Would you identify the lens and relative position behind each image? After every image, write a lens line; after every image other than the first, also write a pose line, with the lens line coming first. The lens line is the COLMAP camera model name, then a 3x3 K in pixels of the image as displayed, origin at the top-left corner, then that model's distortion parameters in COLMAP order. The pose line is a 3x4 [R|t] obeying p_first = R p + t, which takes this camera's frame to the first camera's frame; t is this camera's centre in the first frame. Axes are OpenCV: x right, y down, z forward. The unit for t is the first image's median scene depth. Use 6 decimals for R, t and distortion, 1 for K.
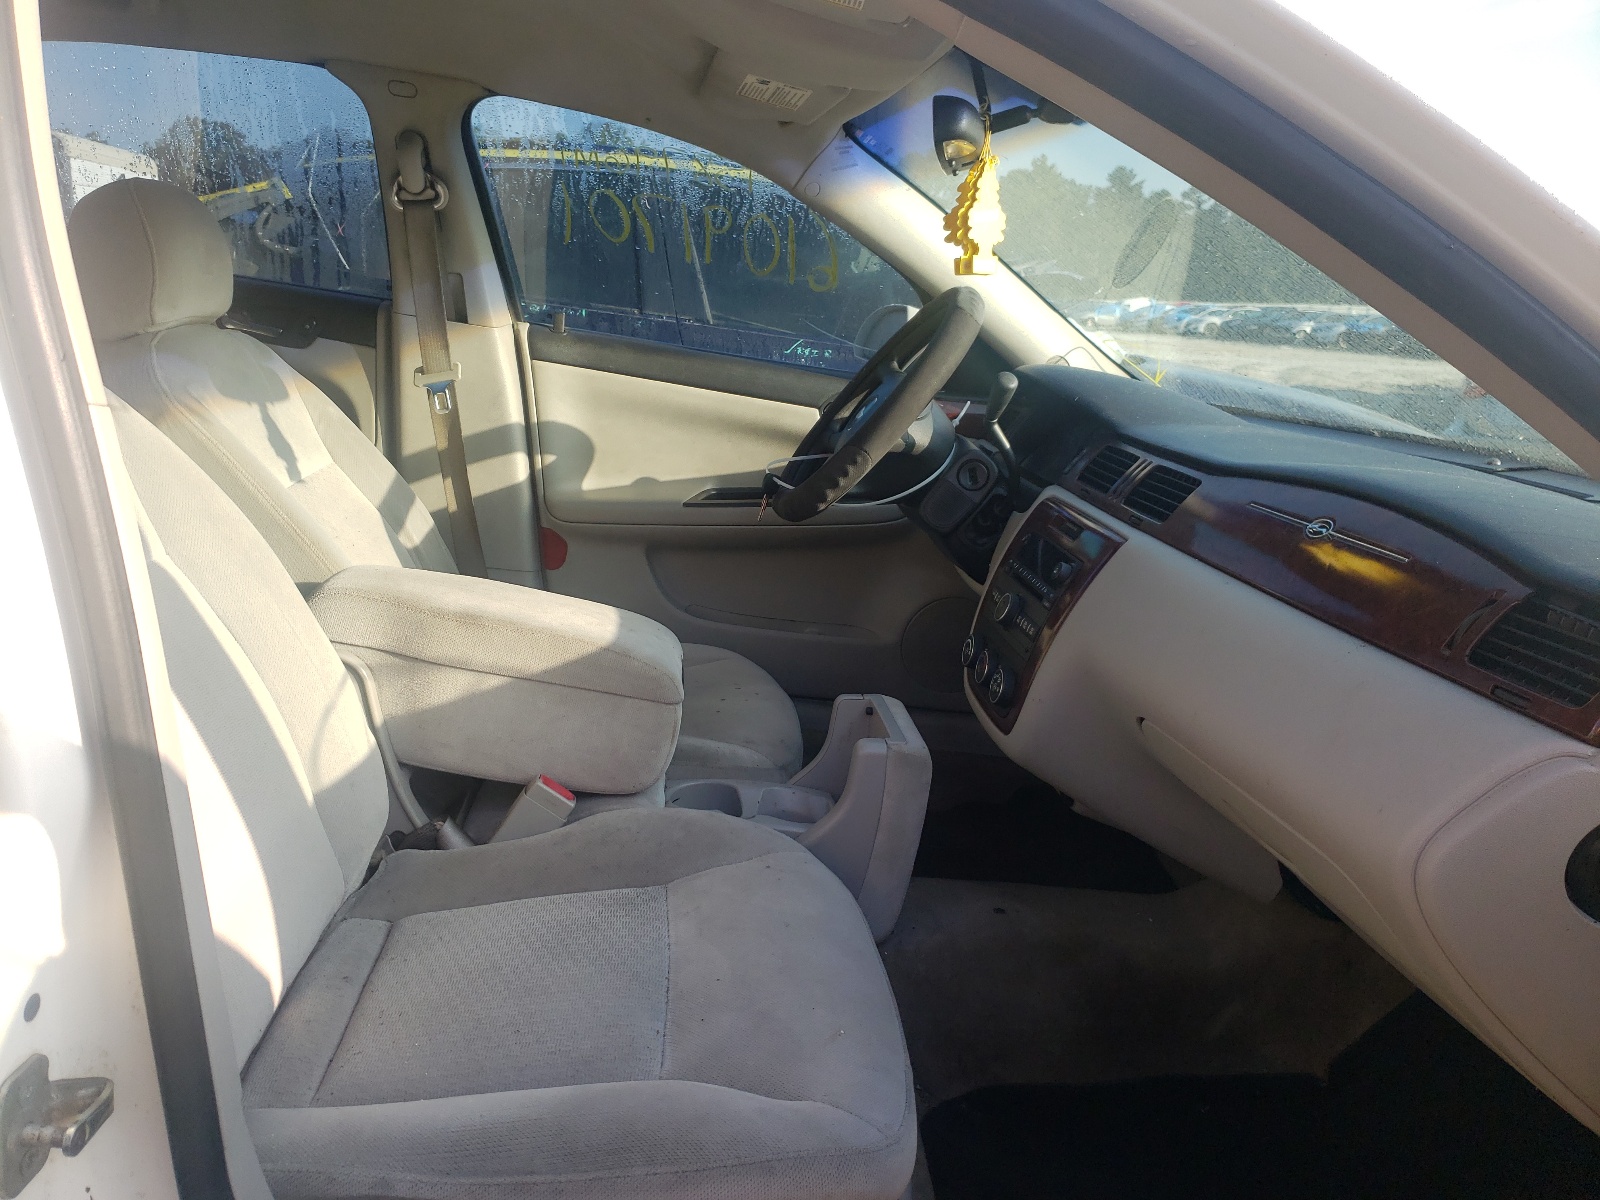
lens RADIAL K [[1283.2, 0, 800.0], [0, 1283.2, 600.0], [0, 0, 1]] dist [0.002198, 0.009637]
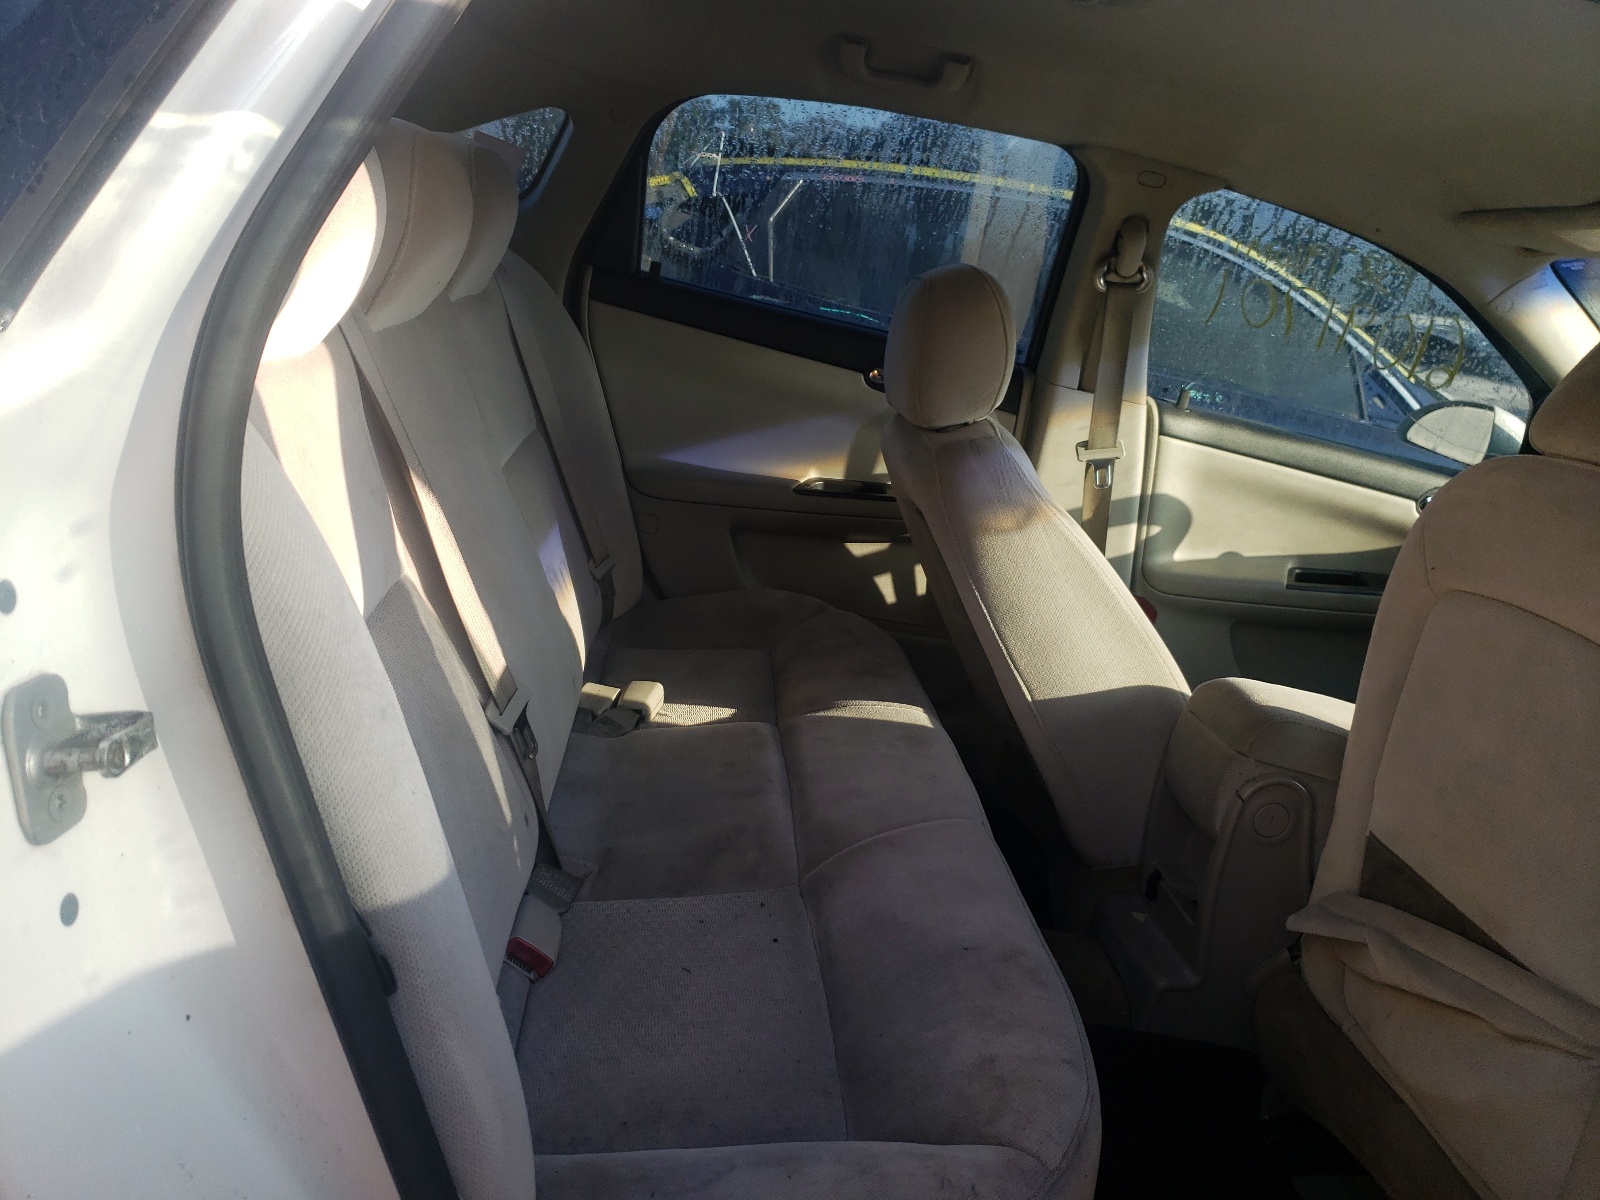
lens RADIAL K [[1283.2, 0, 800.0], [0, 1283.2, 600.0], [0, 0, 1]] dist [0.002198, 0.009637]
pose [[0.994347, 0.064910, 0.084033, -0.559455], [-0.068996, 0.996525, 0.046672, -0.082831], [-0.080712, -0.052206, 0.995369, -0.000346]]
